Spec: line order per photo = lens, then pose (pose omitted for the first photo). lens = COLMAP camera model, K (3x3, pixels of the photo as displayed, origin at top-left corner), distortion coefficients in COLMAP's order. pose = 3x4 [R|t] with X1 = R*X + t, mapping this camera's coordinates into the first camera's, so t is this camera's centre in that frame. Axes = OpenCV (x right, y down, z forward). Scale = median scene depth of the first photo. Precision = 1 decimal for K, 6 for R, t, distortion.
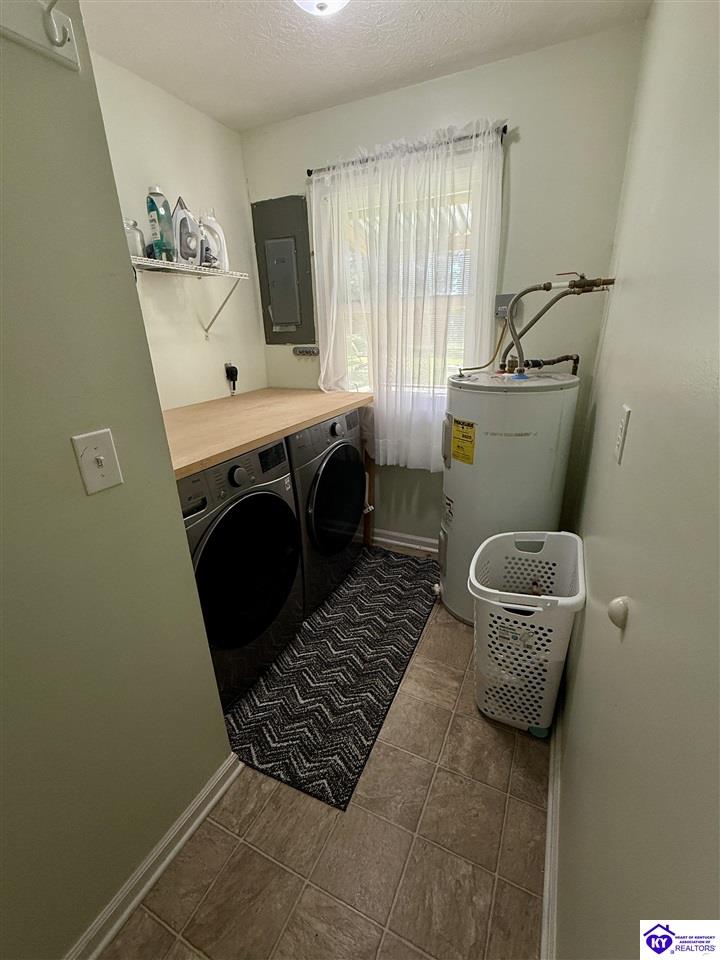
lens RADIAL K [[417.5, 0, 360.0], [0, 417.5, 480.0], [0, 0, 1]] dist [0.001040, -0.000556]
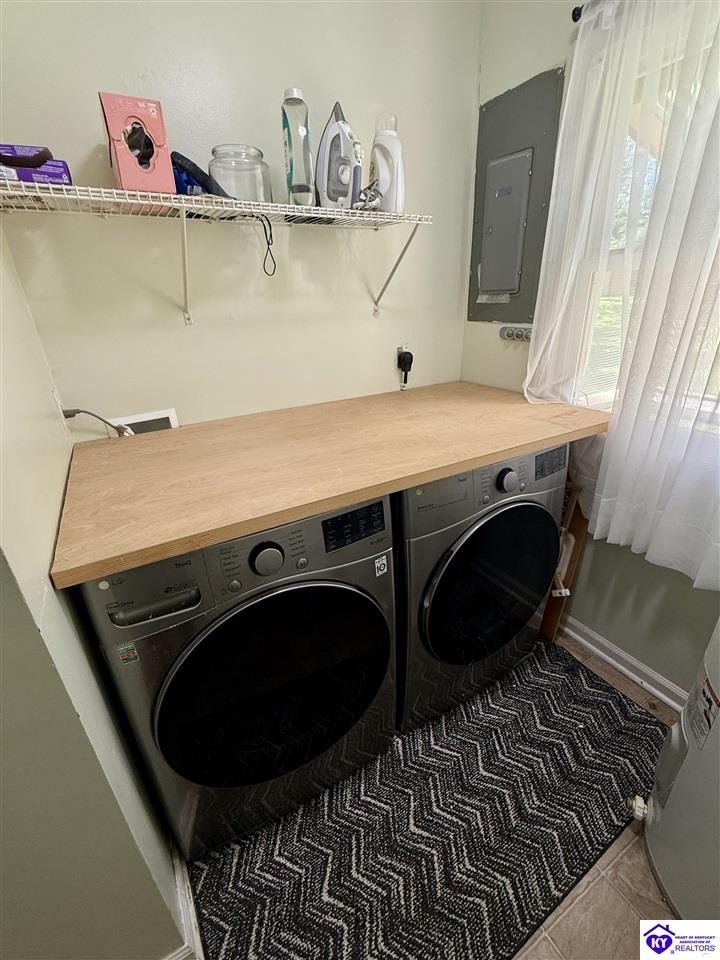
lens RADIAL K [[417.5, 0, 360.0], [0, 417.5, 480.0], [0, 0, 1]] dist [0.001040, -0.000556]
pose [[0.824368, 0.227617, -0.518273, 0.064623], [-0.185197, 0.973655, 0.133038, -0.135212], [0.534901, -0.013690, 0.844804, 0.329523]]
